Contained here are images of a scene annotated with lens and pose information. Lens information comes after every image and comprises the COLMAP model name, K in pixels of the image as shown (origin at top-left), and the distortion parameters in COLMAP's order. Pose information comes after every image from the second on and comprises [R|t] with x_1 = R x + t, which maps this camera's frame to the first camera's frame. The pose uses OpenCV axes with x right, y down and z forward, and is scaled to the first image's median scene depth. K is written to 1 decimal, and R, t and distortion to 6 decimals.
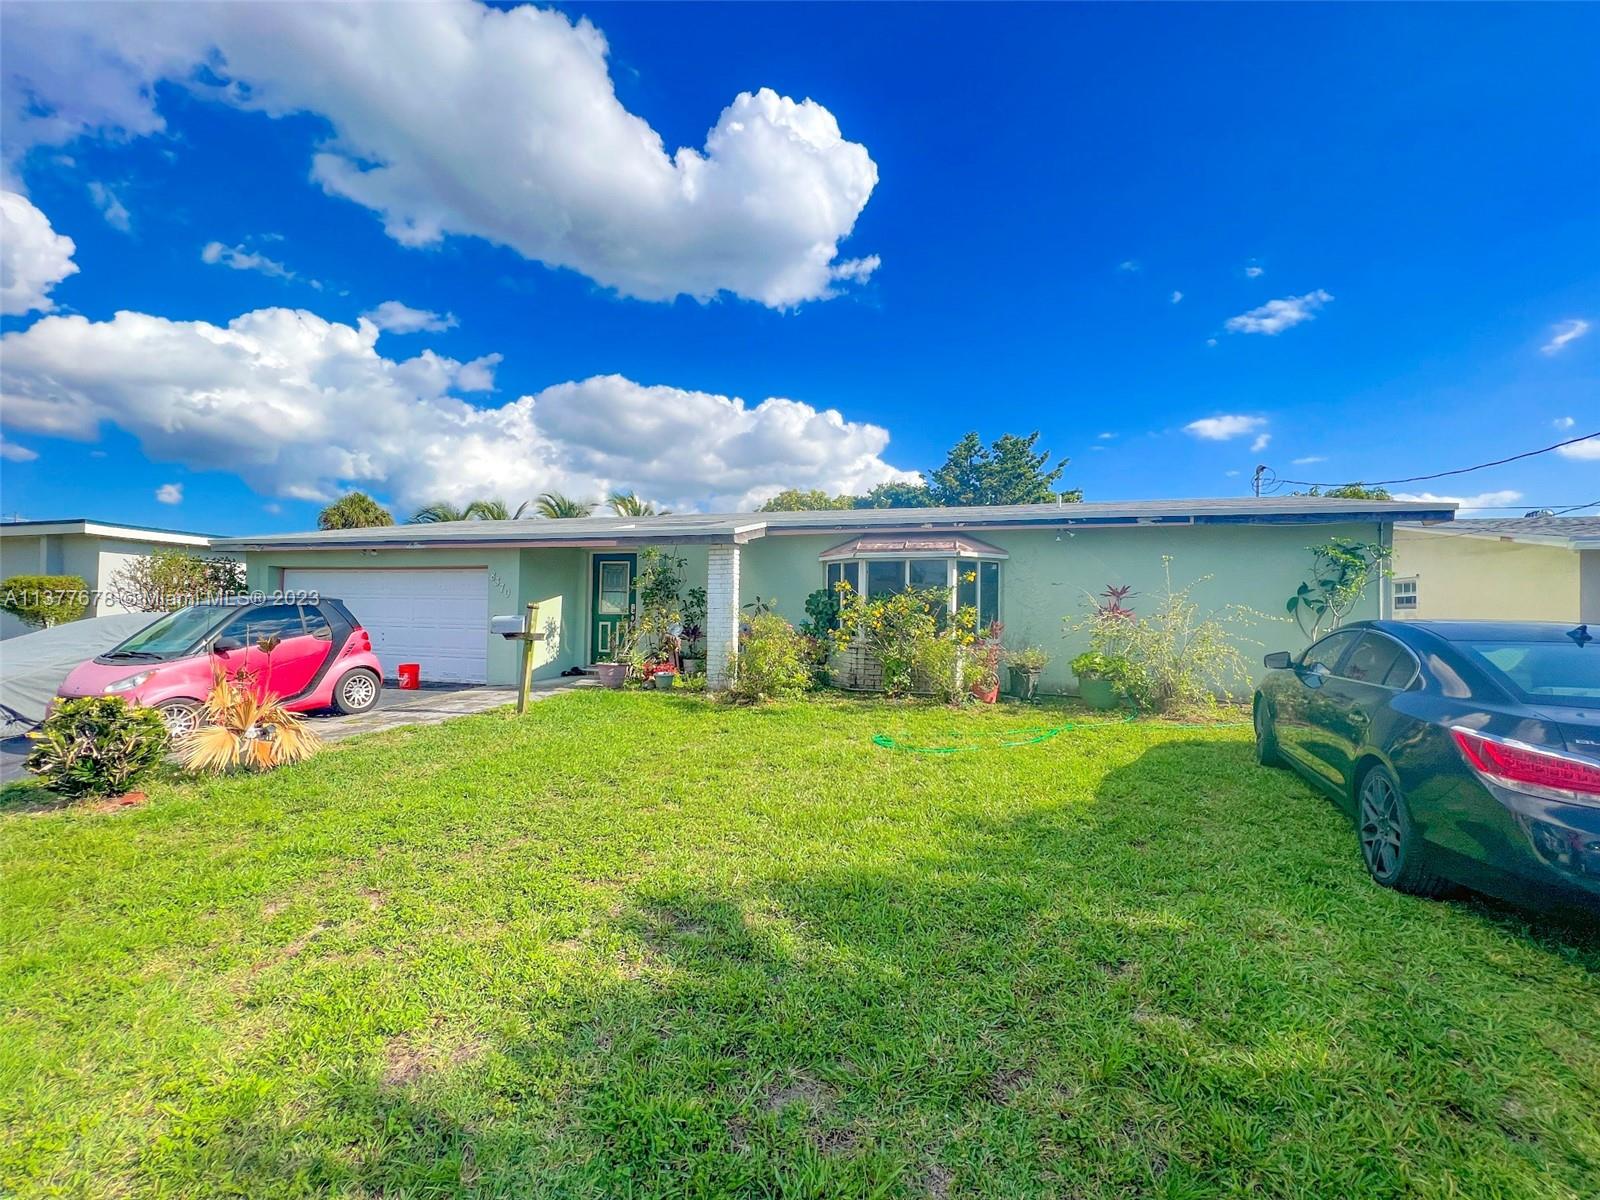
lens RADIAL K [[644.3, 0, 798.7], [0, 644.3, 592.1], [0, 0, 1]] dist [-0.000158, 0.000004]
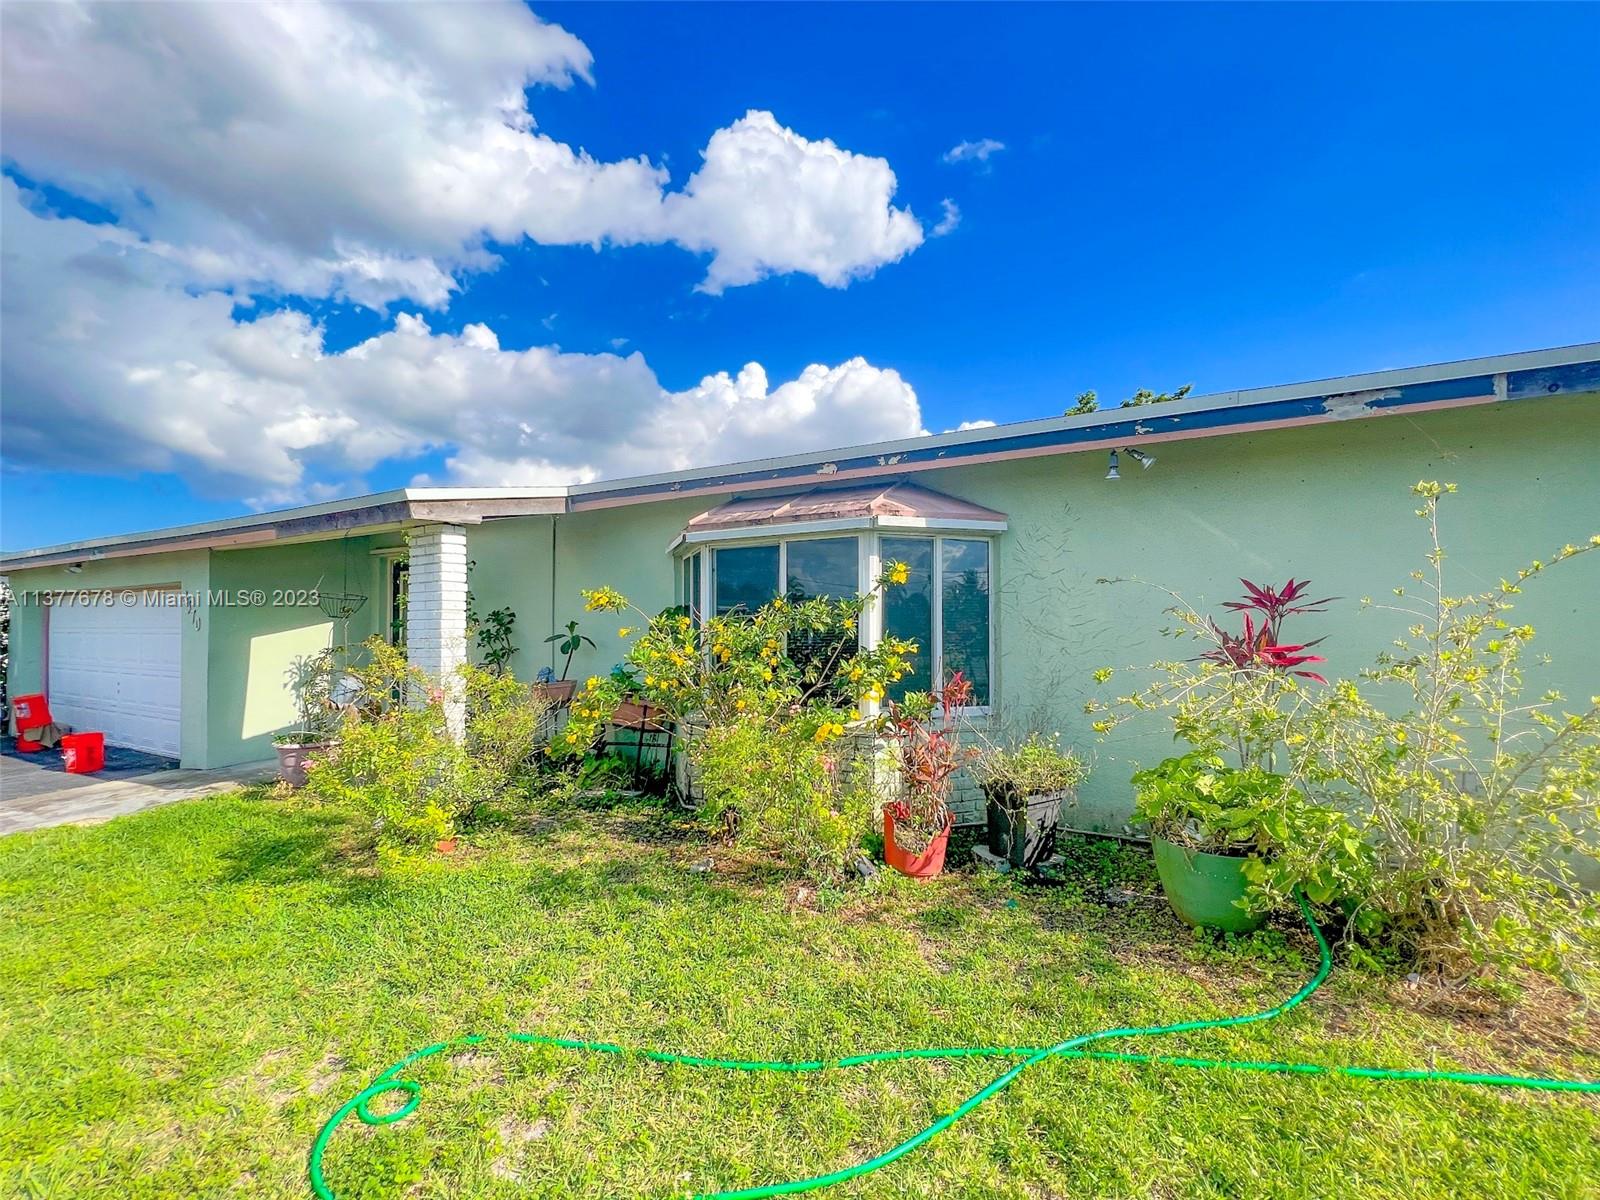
lens RADIAL K [[660.1, 0, 809.3], [0, 660.1, 615.1], [0, 0, 1]] dist [-0.001718, -0.001576]
pose [[0.976819, -0.020634, -0.213071, 0.296050], [0.022289, 0.999737, 0.005368, 0.002361], [0.212904, -0.009993, 0.977022, 0.532465]]
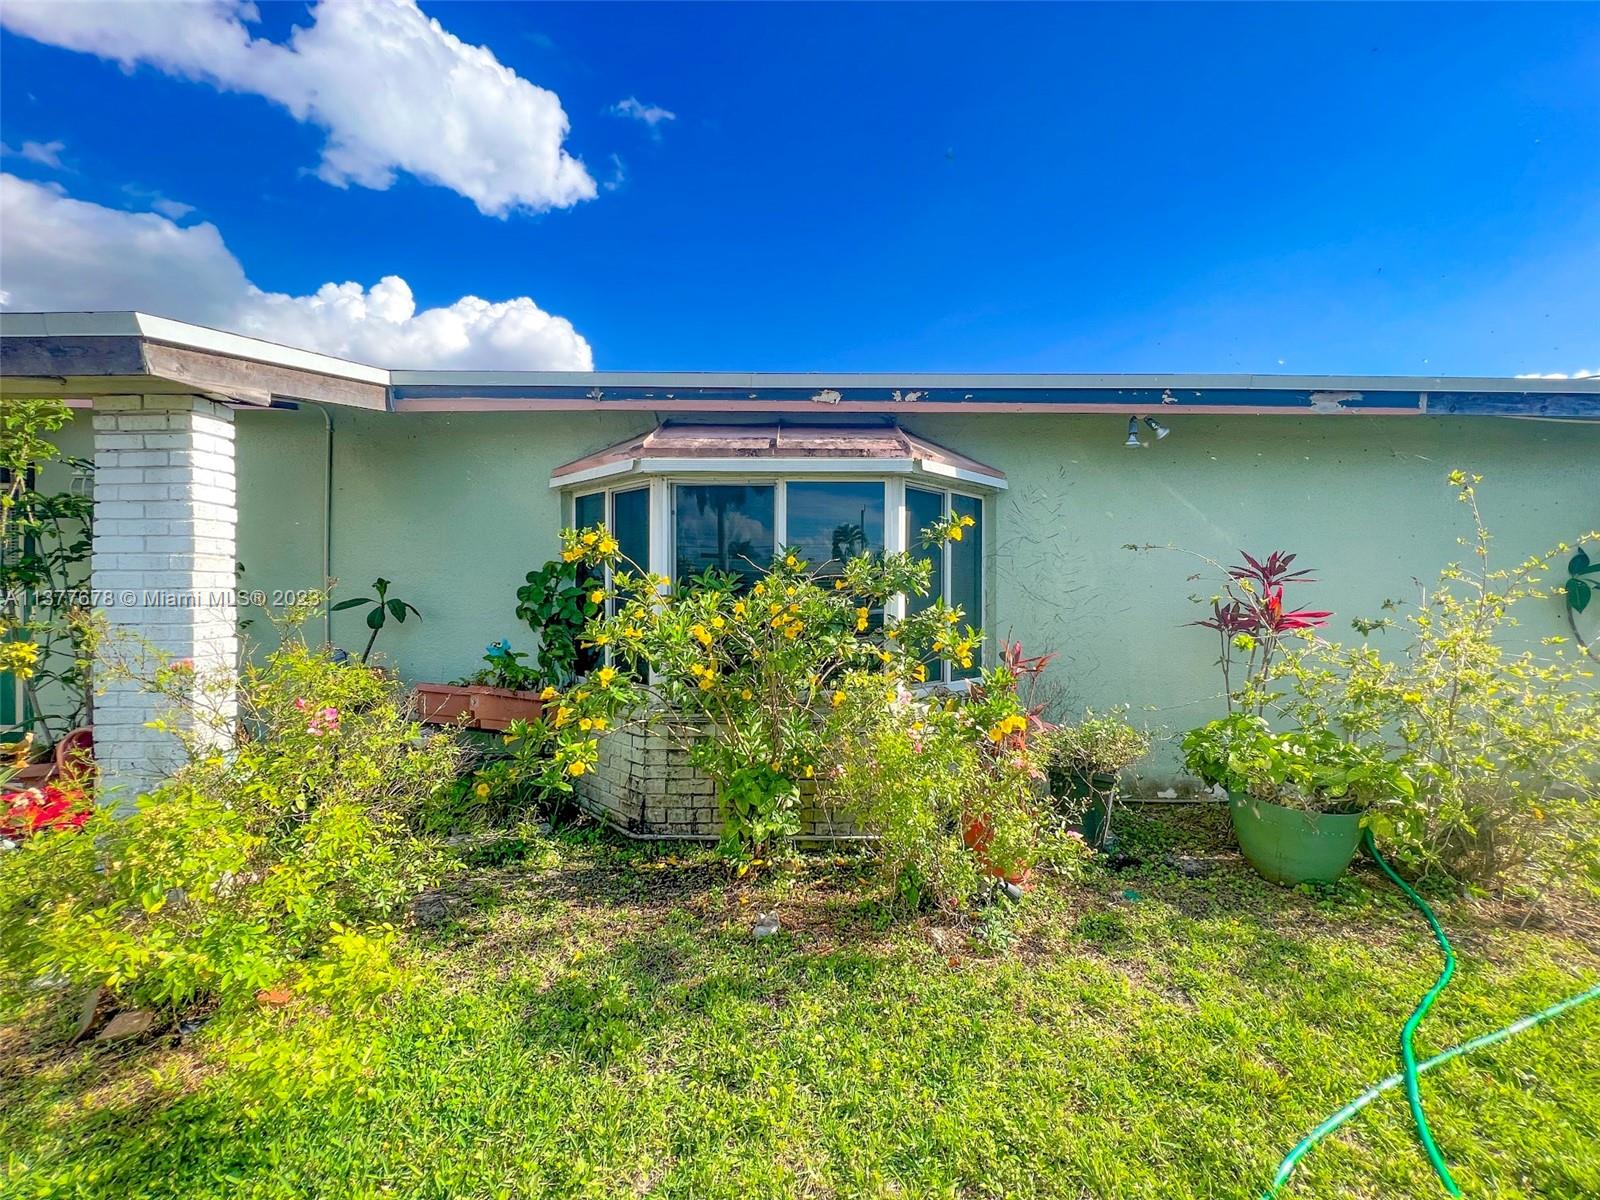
lens RADIAL K [[642.4, 0, 785.2], [0, 642.4, 590.0], [0, 0, 1]] dist [-0.003210, 0.000297]
pose [[0.965162, -0.008249, 0.261522, 0.073857], [-0.000349, 0.999462, 0.032811, 0.001179], [-0.261652, -0.031759, 0.964640, 0.646223]]
